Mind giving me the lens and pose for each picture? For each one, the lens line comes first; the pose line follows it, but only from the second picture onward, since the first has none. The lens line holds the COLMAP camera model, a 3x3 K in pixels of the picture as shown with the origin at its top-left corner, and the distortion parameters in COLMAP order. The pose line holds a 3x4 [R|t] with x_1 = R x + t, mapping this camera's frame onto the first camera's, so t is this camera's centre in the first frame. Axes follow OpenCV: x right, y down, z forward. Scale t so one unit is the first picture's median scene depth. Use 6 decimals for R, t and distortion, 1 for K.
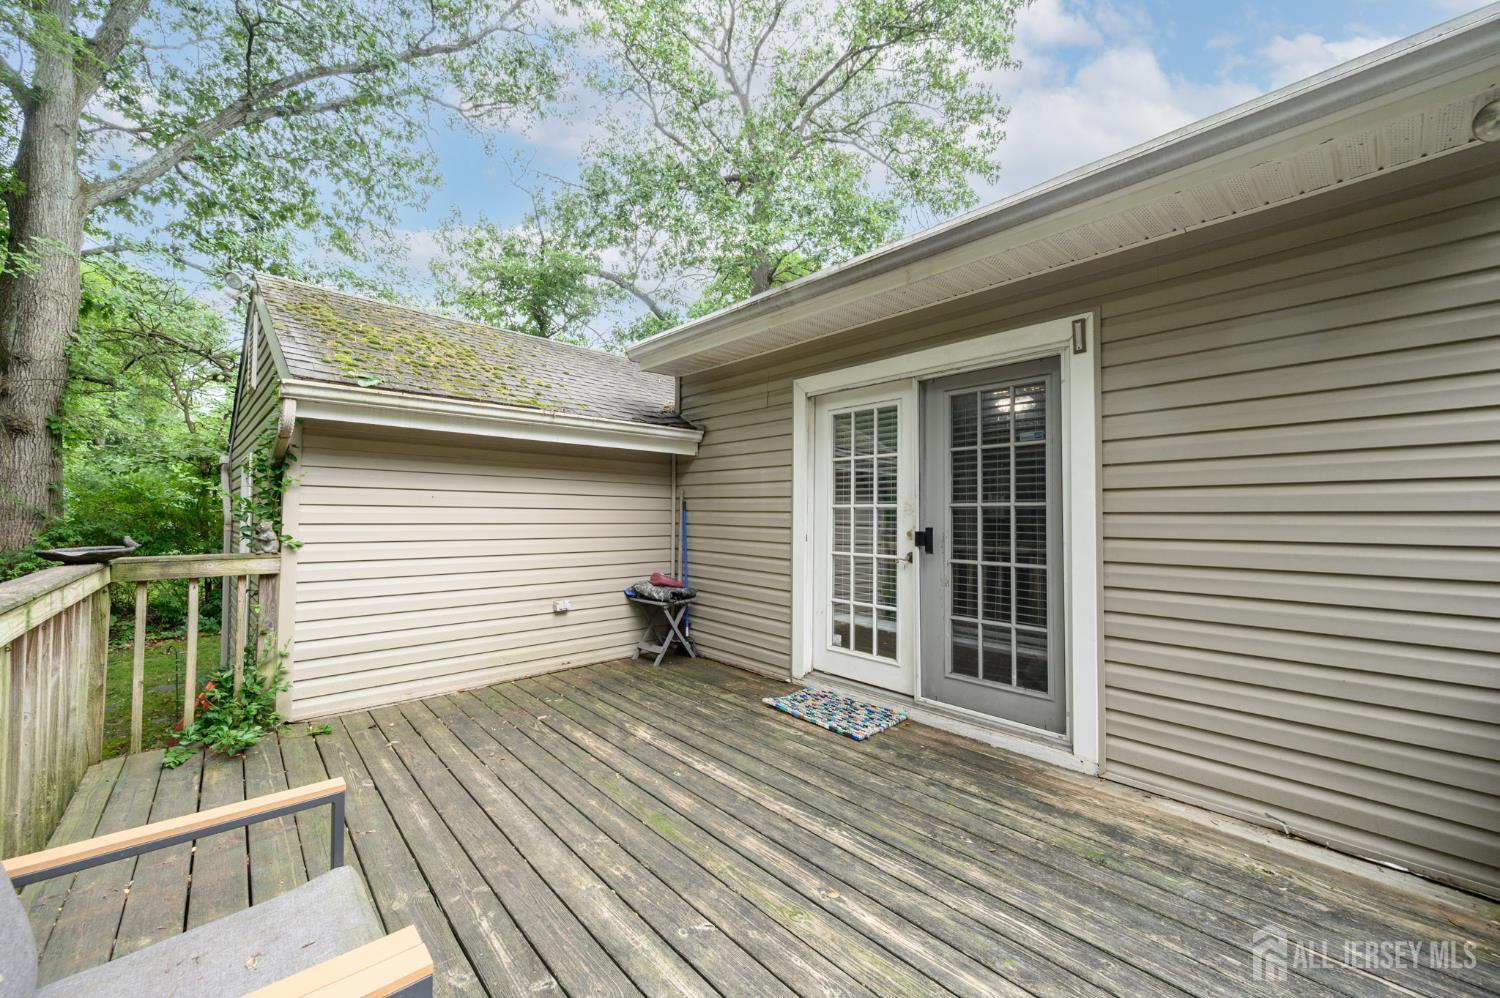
lens RADIAL K [[590.1, 0, 752.5], [0, 590.1, 504.0], [0, 0, 1]] dist [-0.000382, -0.000476]
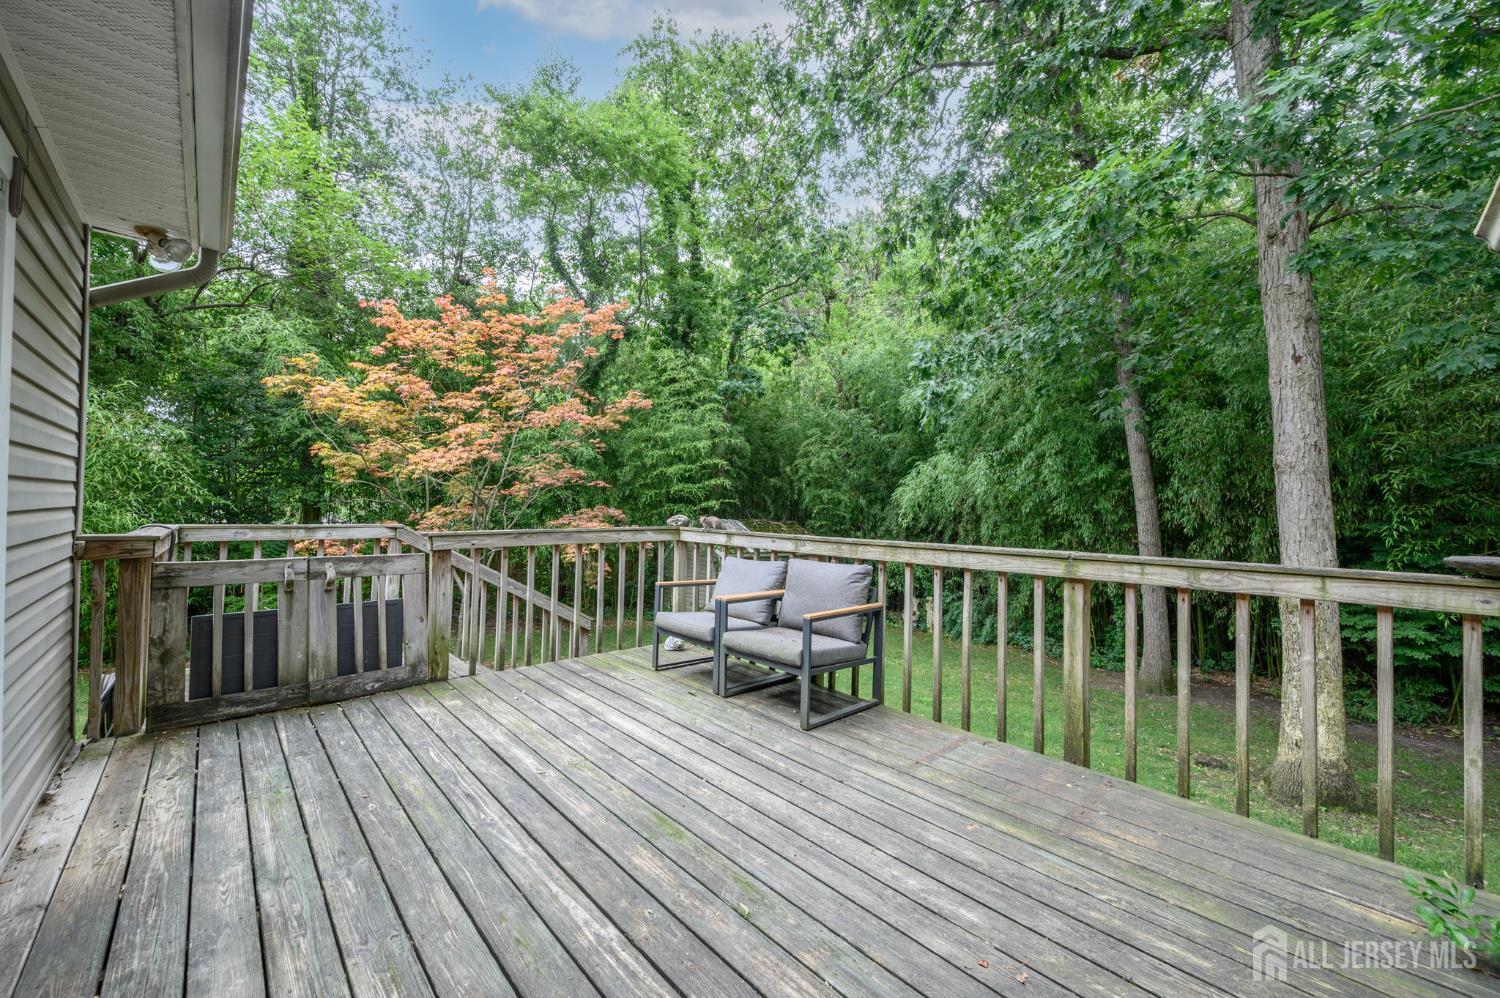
lens RADIAL K [[590.1, 0, 746.3], [0, 590.1, 493.9], [0, 0, 1]] dist [-0.000382, -0.000476]
pose [[-0.999784, -0.019921, -0.005880, -0.189046], [-0.019691, 0.999128, -0.036830, 0.036537], [0.006608, -0.036706, -0.999304, 1.427238]]
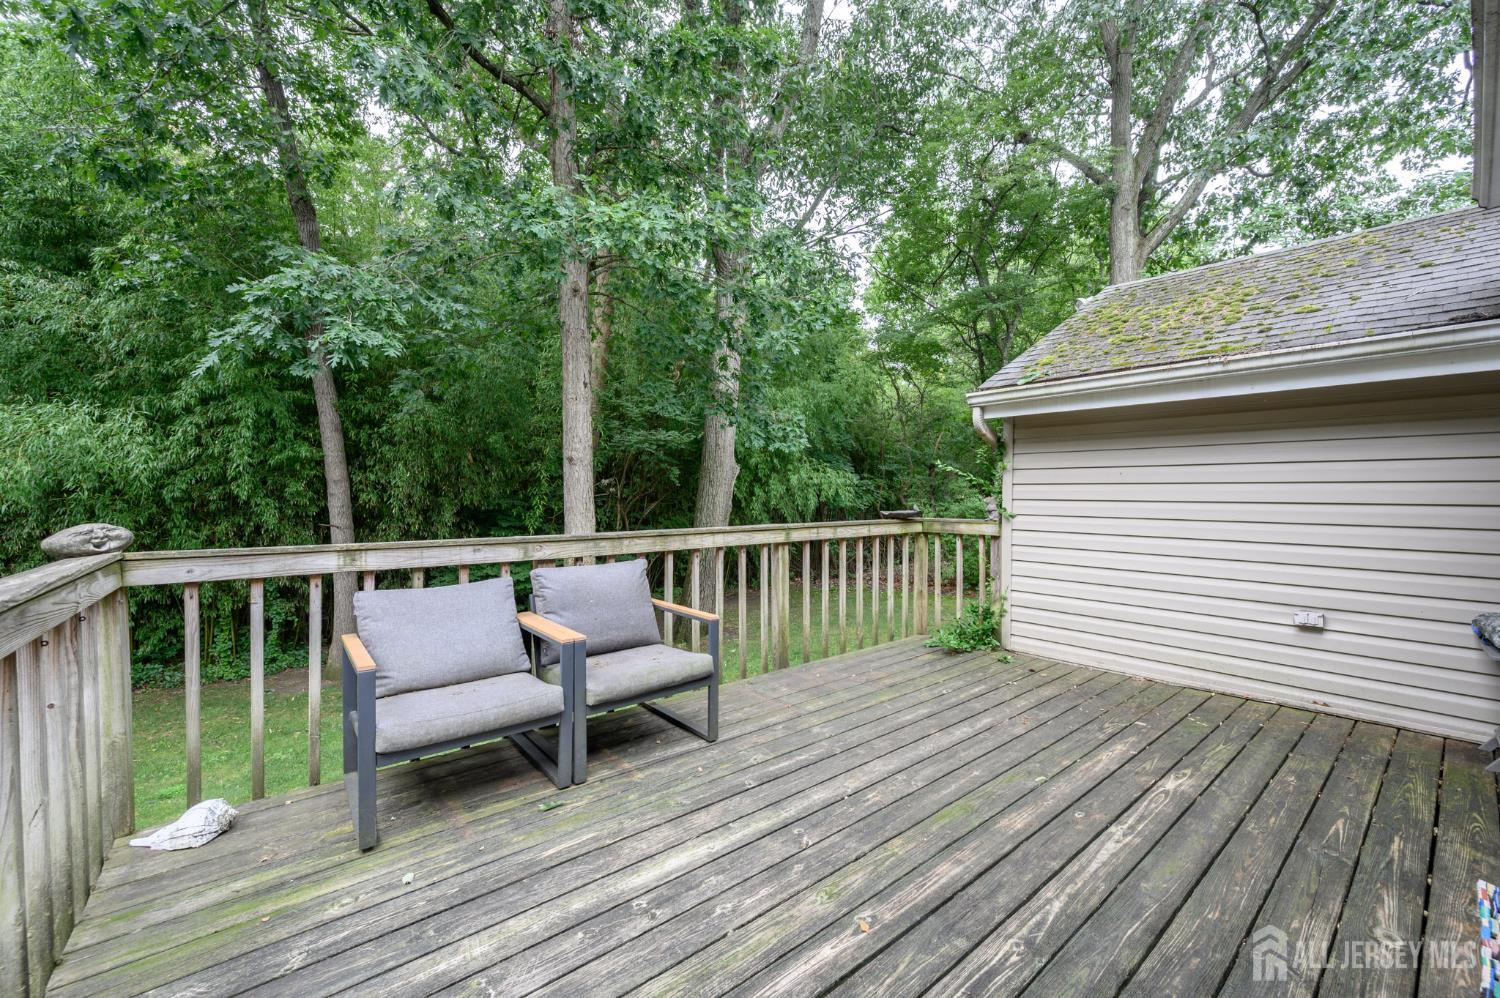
lens RADIAL K [[590.1, 0, 749.9], [0, 590.1, 504.4], [0, 0, 1]] dist [-0.000382, -0.000476]
pose [[-0.047062, 0.013817, -0.998796, 0.594043], [0.016928, 0.999772, 0.013032, 0.020252], [0.998749, -0.016294, -0.047286, 0.527461]]
